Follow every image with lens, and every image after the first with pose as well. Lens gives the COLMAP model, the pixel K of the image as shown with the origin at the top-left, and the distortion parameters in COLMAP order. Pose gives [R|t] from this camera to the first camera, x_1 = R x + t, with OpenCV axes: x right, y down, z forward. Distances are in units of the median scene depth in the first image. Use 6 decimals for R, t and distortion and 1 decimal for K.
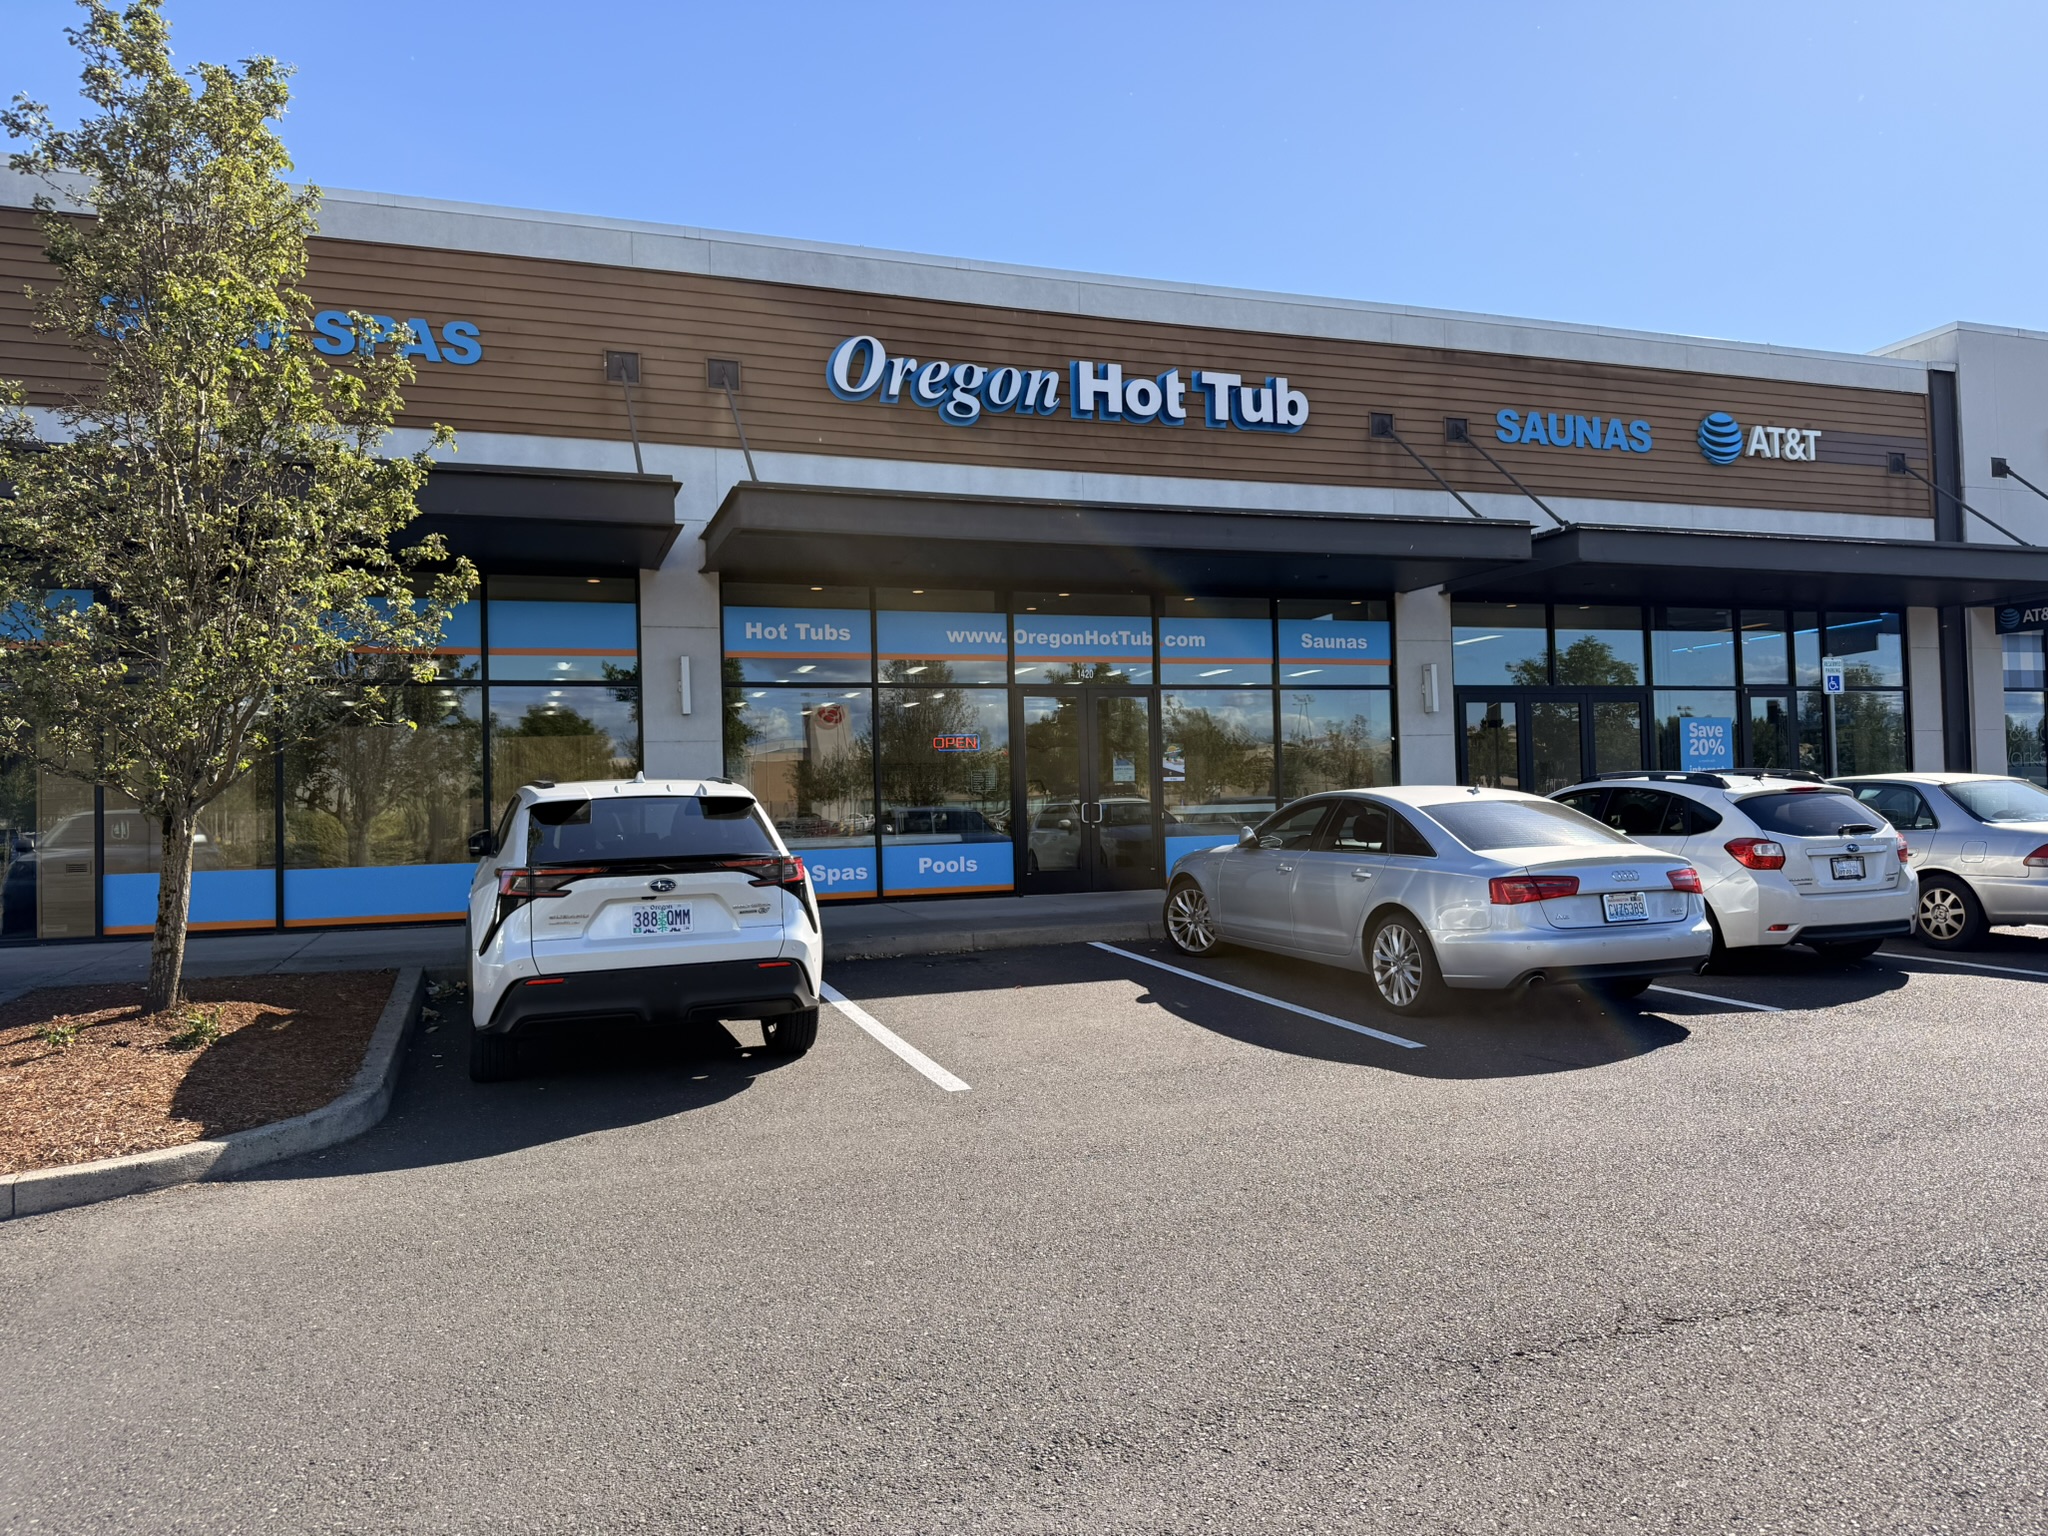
lens RADIAL K [[1396.4, 0, 1024.3], [0, 1396.4, 777.0], [0, 0, 1]] dist [0.091513, -0.141726]
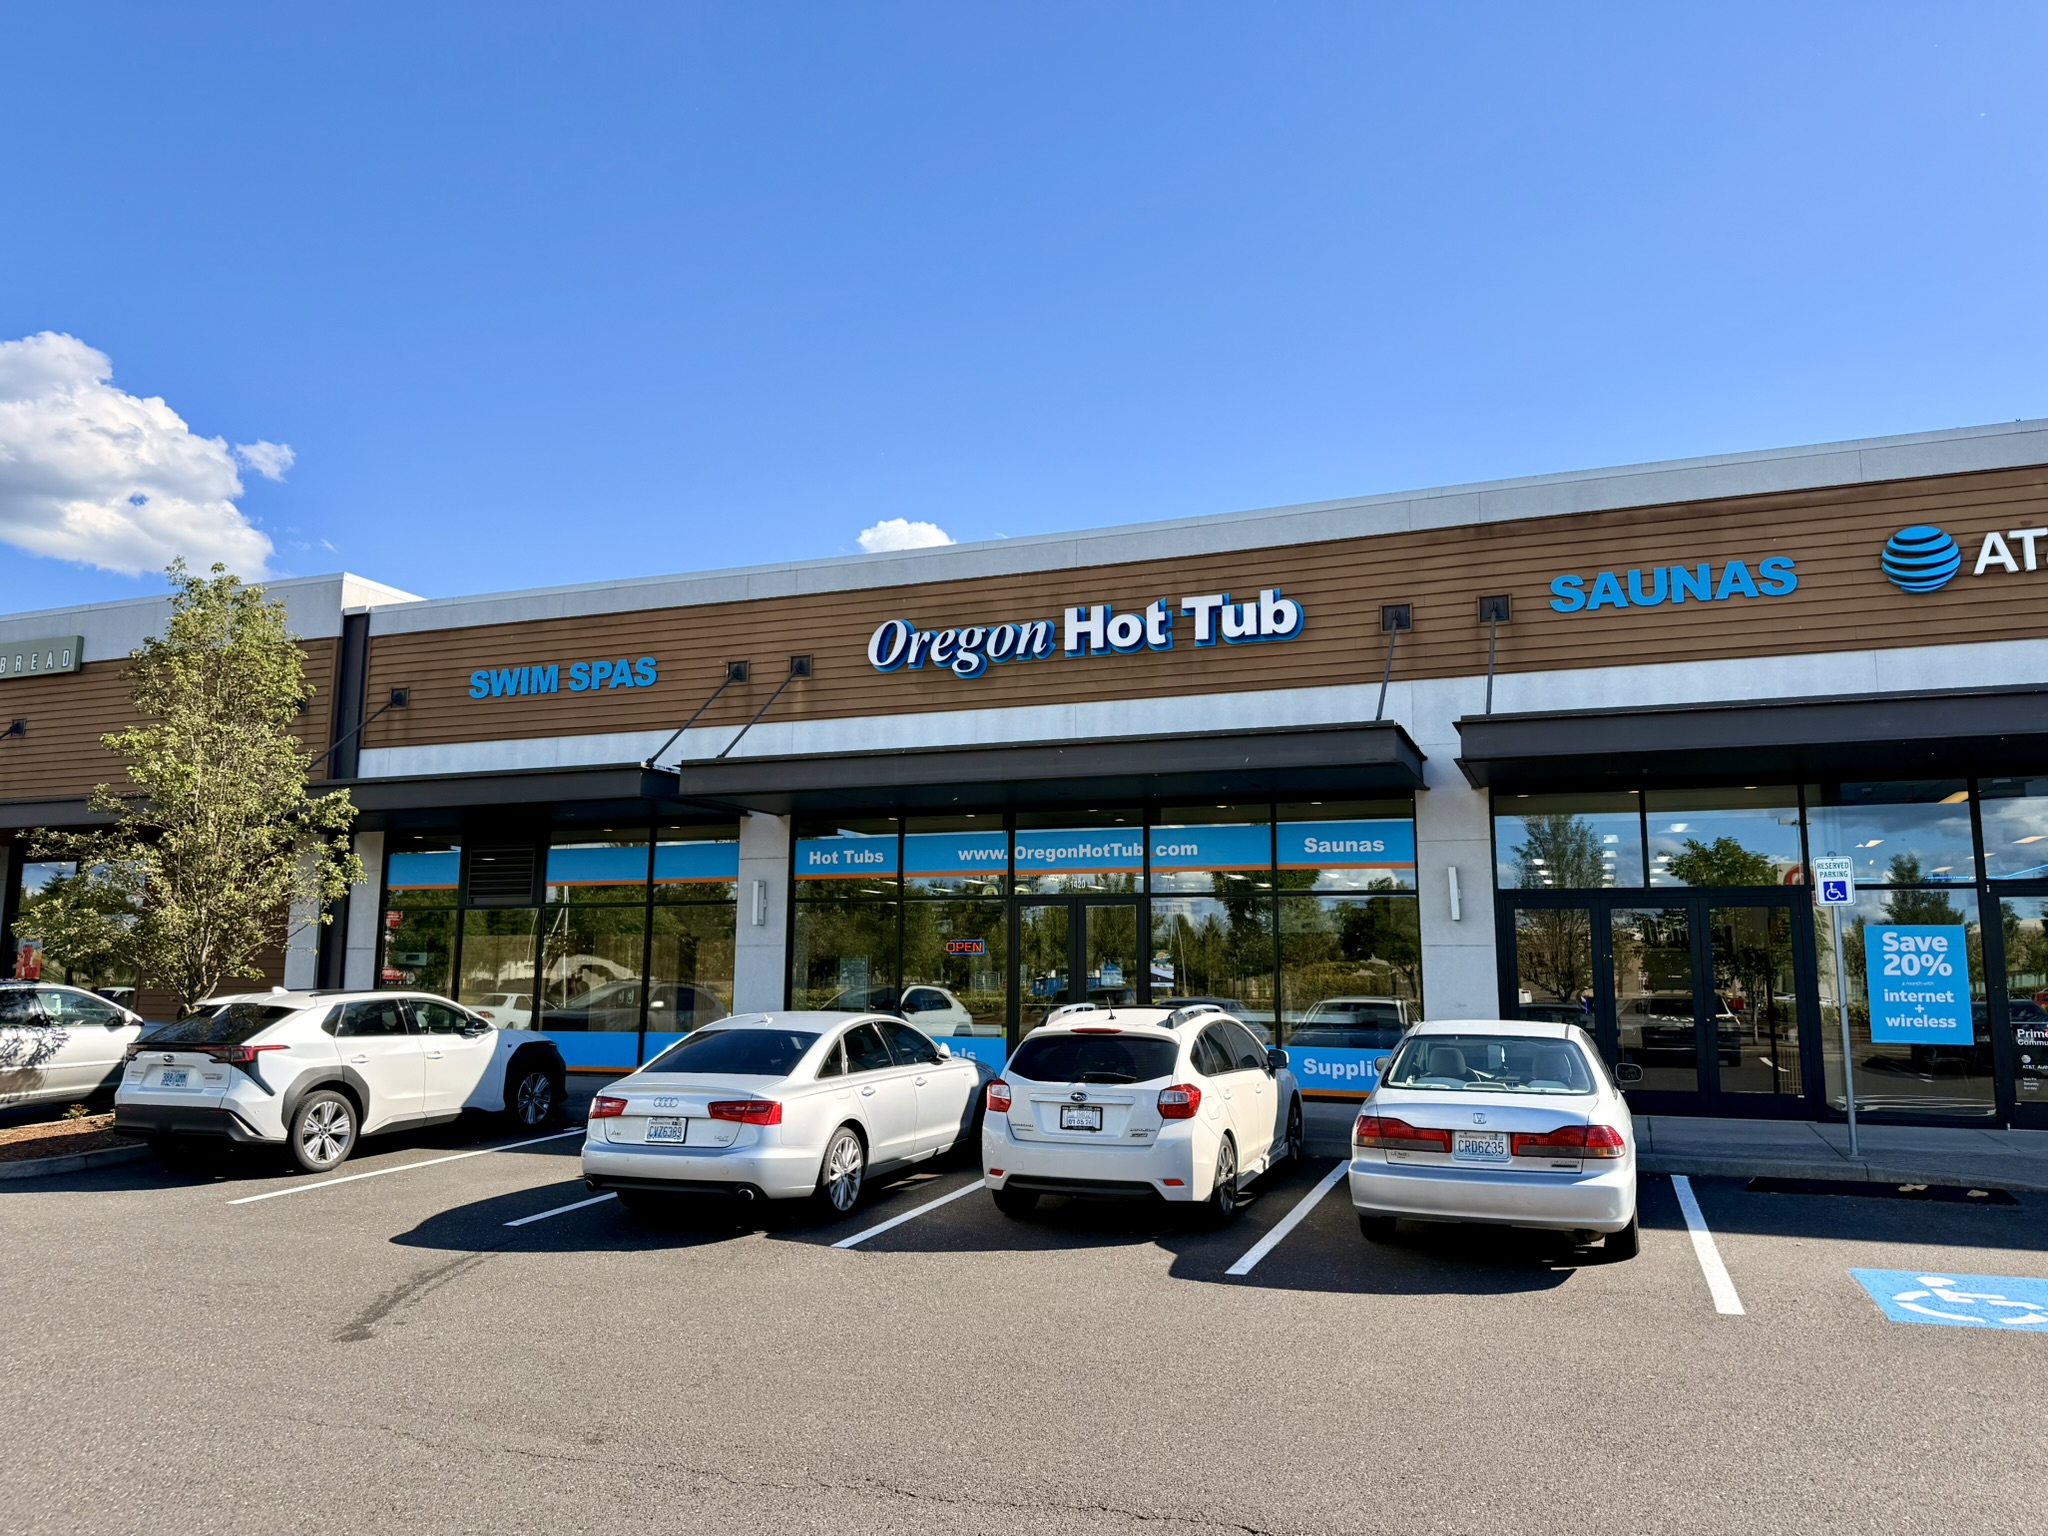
lens RADIAL K [[1400.6, 0, 1025.4], [0, 1400.6, 762.3], [0, 0, 1]] dist [0.080706, -0.094134]
pose [[0.762031, -0.067001, -0.644065, 0.719265], [-0.012306, 0.992954, -0.117856, -0.038657], [0.647424, 0.097736, 0.755837, 0.134150]]
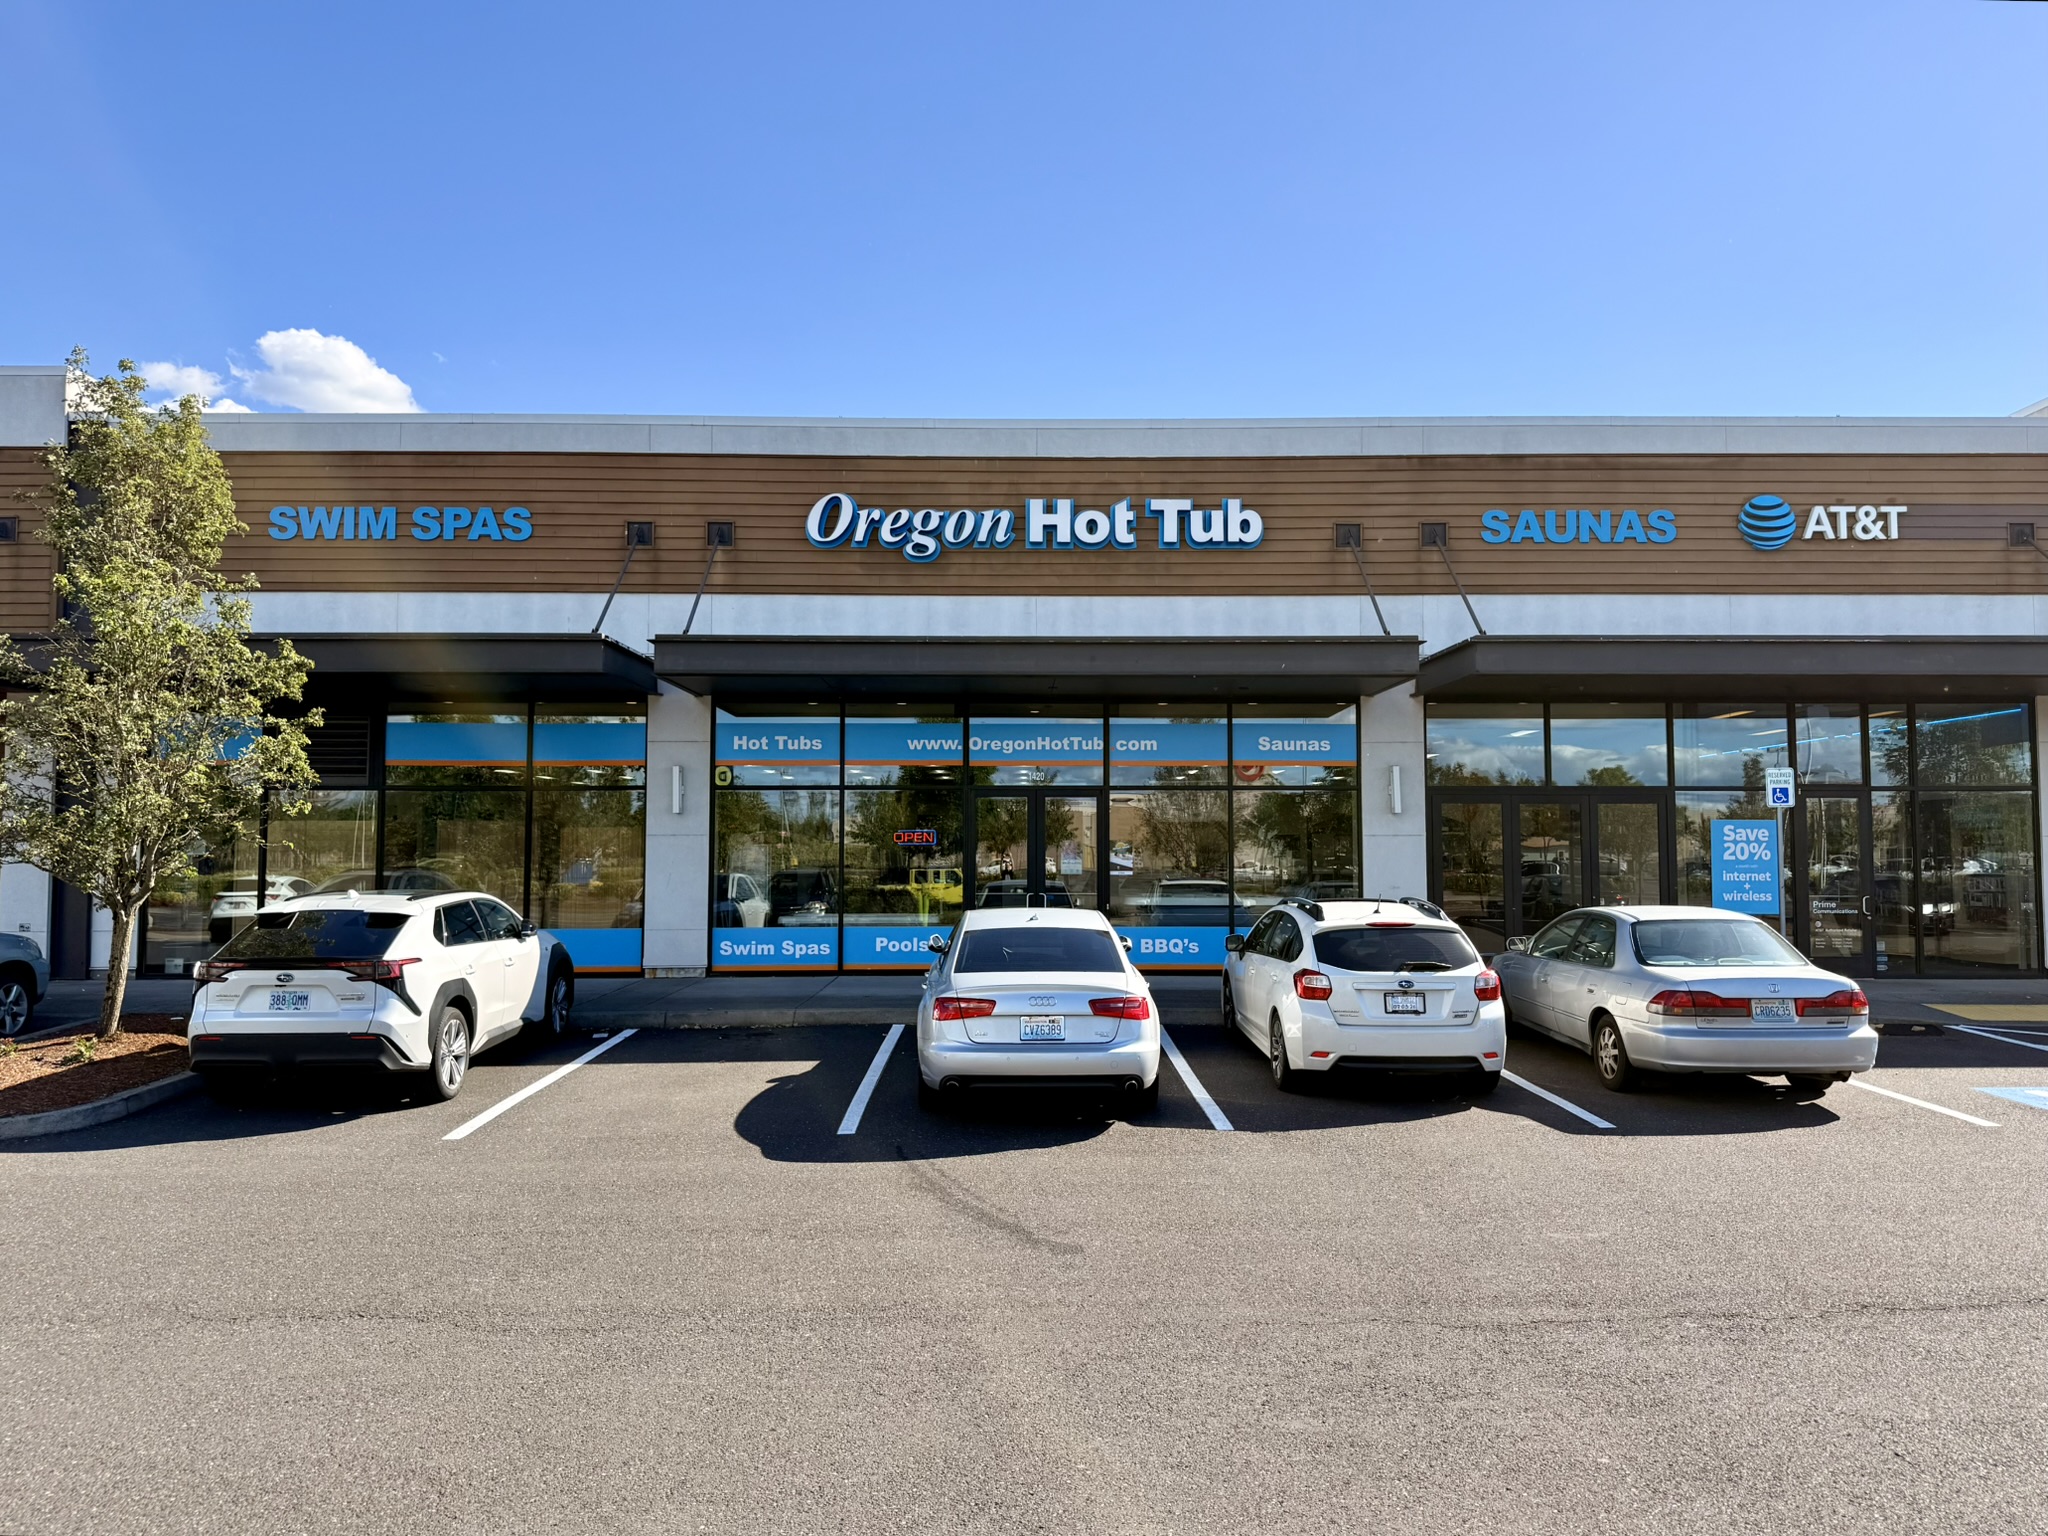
lens RADIAL K [[1428.1, 0, 1024.0], [0, 1428.1, 768.0], [0, 0, 1]] dist [0.099593, -0.145691]
pose [[0.945608, 0.006279, -0.325248, 0.399764], [-0.017427, 0.999356, -0.031374, -0.044338], [0.324841, 0.035336, 0.945108, -0.073963]]
